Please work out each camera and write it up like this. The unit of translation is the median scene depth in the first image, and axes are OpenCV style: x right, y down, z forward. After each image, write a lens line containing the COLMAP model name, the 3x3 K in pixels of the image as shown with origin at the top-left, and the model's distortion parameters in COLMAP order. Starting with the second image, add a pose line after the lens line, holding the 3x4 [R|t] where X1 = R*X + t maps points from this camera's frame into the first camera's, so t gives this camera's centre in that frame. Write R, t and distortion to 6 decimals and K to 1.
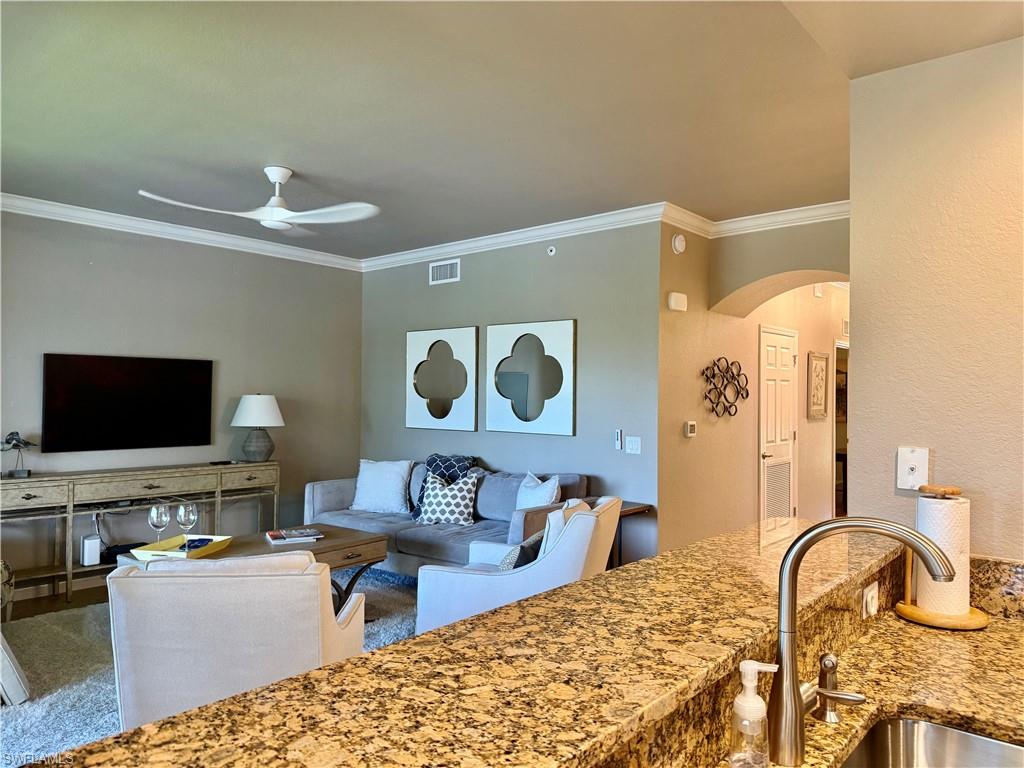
lens RADIAL K [[711.8, 0, 514.9], [0, 711.8, 381.8], [0, 0, 1]] dist [0.144315, -0.269266]
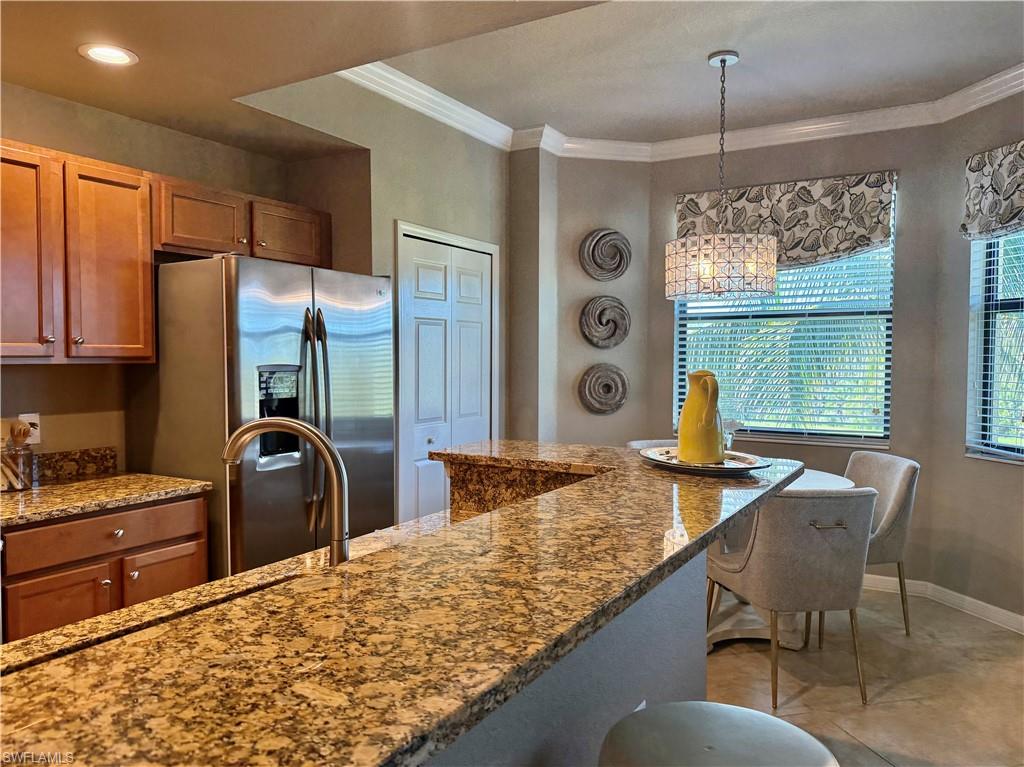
lens RADIAL K [[747.8, 0, 513.7], [0, 747.8, 384.1], [0, 0, 1]] dist [0.122530, -0.188866]
pose [[-0.985770, -0.005830, -0.168001, 0.064706], [-0.008939, 0.999802, 0.017758, 0.022452], [0.167864, 0.019007, -0.985627, 0.423687]]
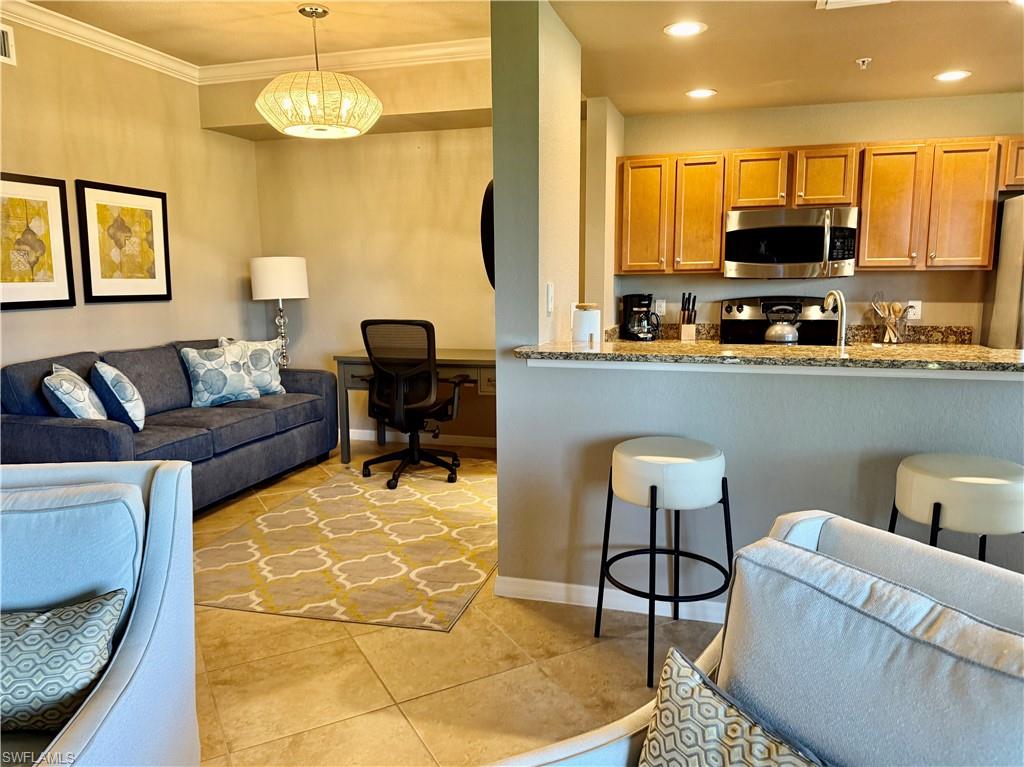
lens RADIAL K [[736.3, 0, 513.7], [0, 736.3, 385.0], [0, 0, 1]] dist [0.066455, -0.091250]
pose [[-0.400471, -0.147531, 0.904355, -0.304451], [-0.012232, 0.987726, 0.155714, 0.023313], [-0.916228, 0.051297, -0.397360, 0.620378]]
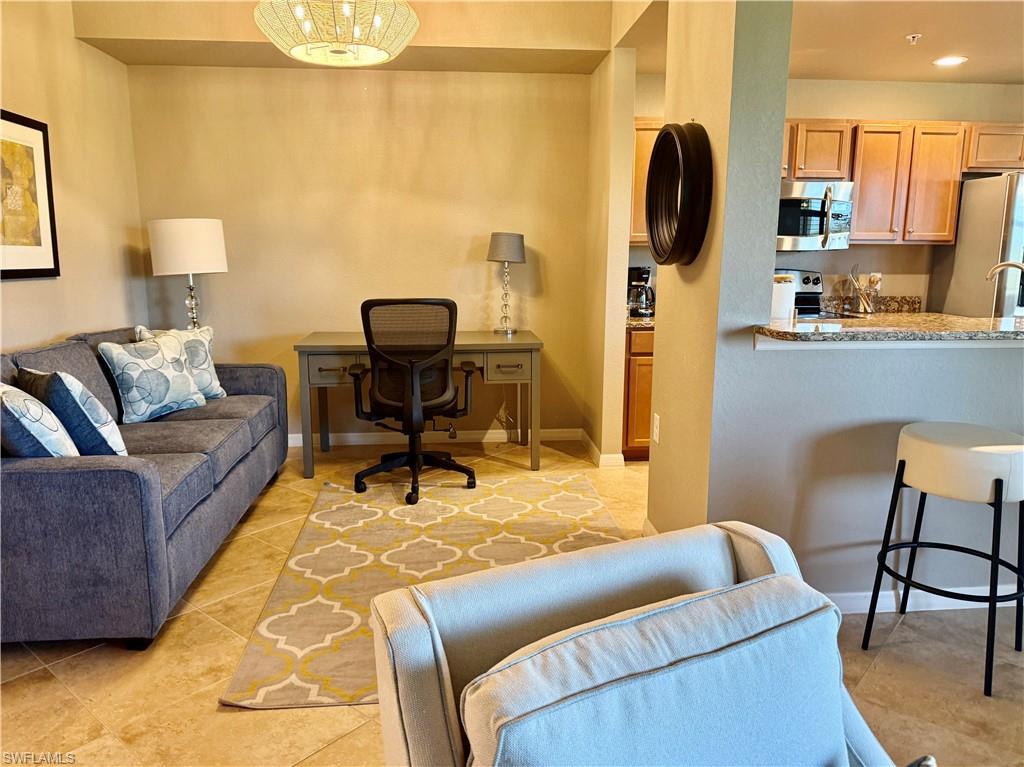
lens RADIAL K [[733.5, 0, 515.5], [0, 733.5, 385.6], [0, 0, 1]] dist [0.042686, -0.057466]
pose [[-0.708263, -0.144962, 0.690905, -0.031030], [-0.022030, 0.982752, 0.183612, 0.034485], [-0.705605, 0.114825, -0.699240, 0.825947]]
